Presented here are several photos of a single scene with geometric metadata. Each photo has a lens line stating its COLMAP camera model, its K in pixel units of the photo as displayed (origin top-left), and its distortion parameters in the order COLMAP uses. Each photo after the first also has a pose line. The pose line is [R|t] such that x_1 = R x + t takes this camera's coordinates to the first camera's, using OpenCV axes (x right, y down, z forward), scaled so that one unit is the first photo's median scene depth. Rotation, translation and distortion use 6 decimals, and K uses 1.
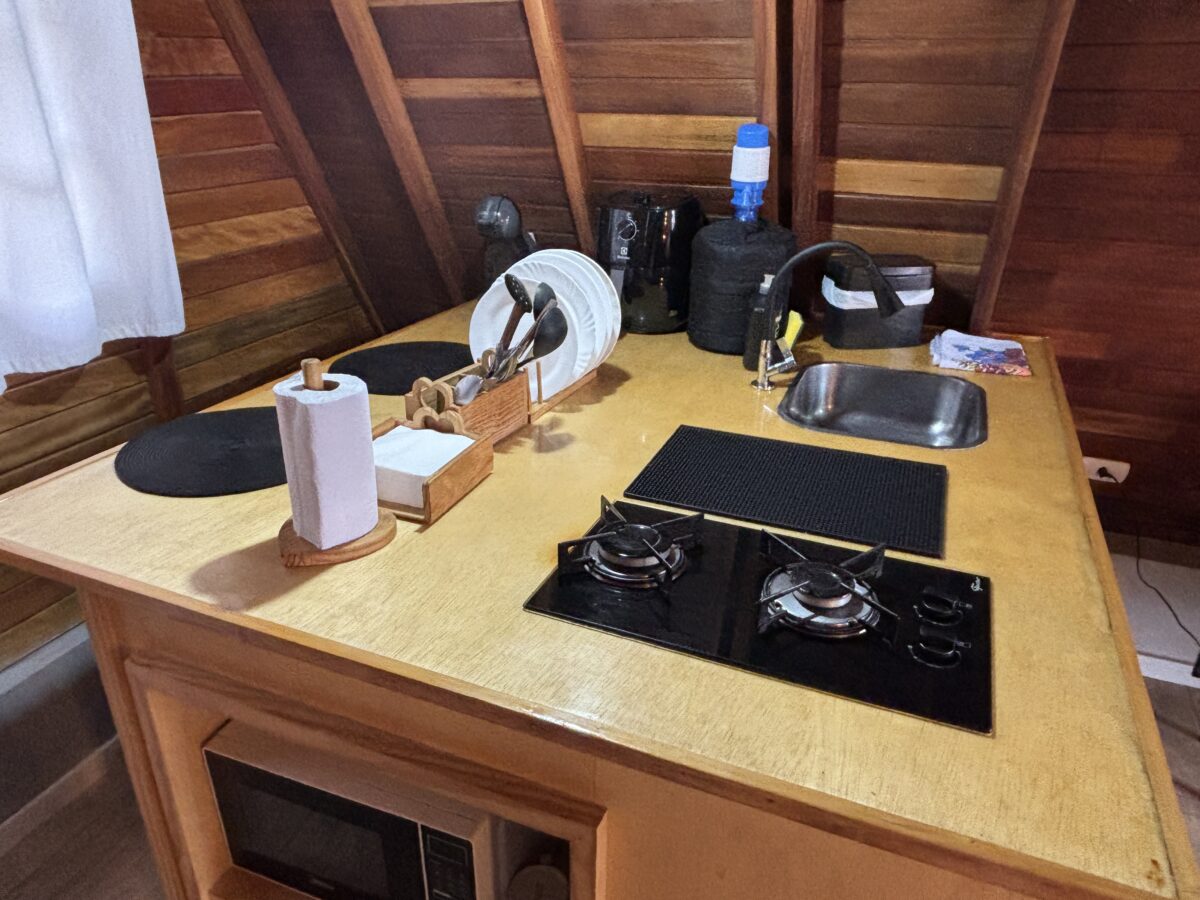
lens RADIAL K [[828.9, 0, 597.1], [0, 828.9, 446.6], [0, 0, 1]] dist [-0.013671, -0.003603]
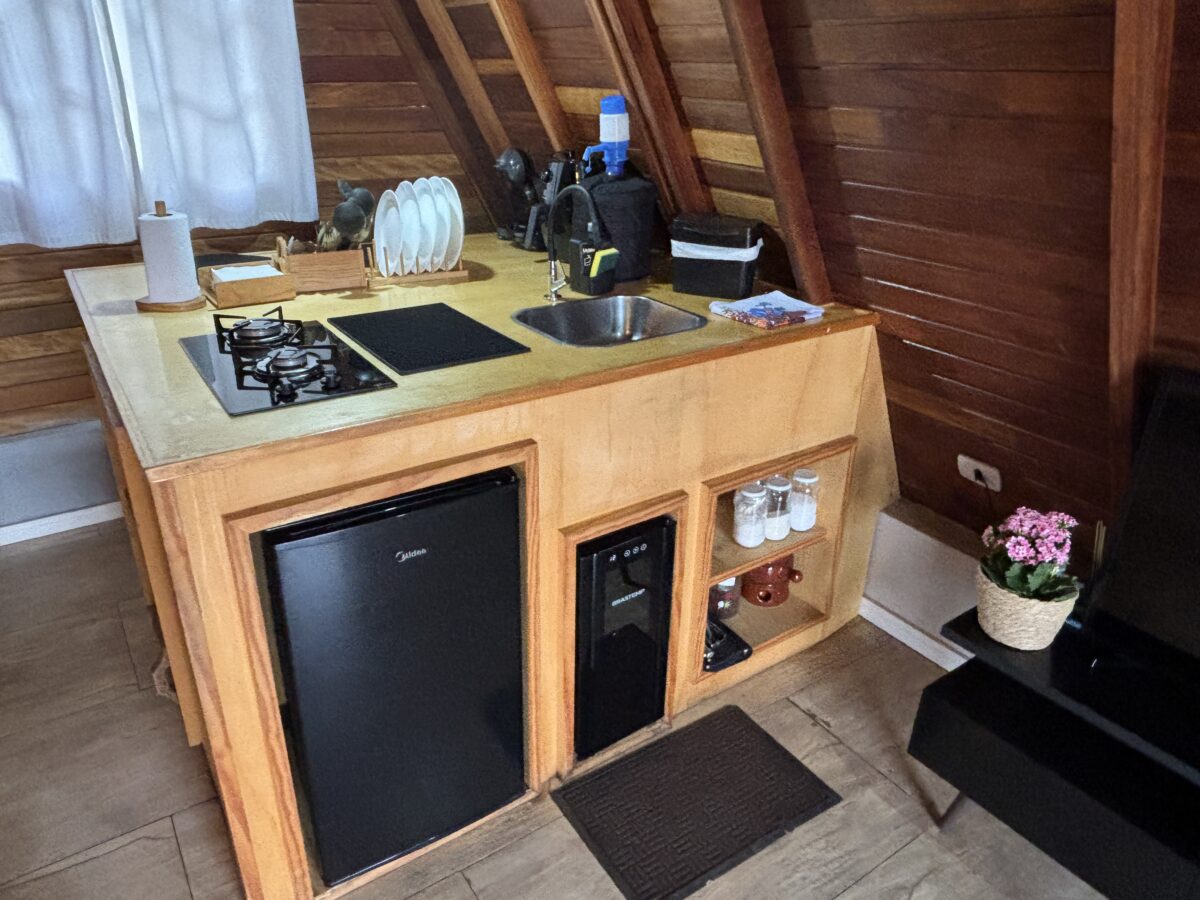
lens RADIAL K [[828.9, 0, 592.2], [0, 828.9, 450.5], [0, 0, 1]] dist [-0.013671, -0.003603]
pose [[0.834874, 0.238991, -0.495851, 0.840476], [-0.234819, 0.969380, 0.071855, 0.042357], [0.497840, 0.056445, 0.865430, -0.056873]]
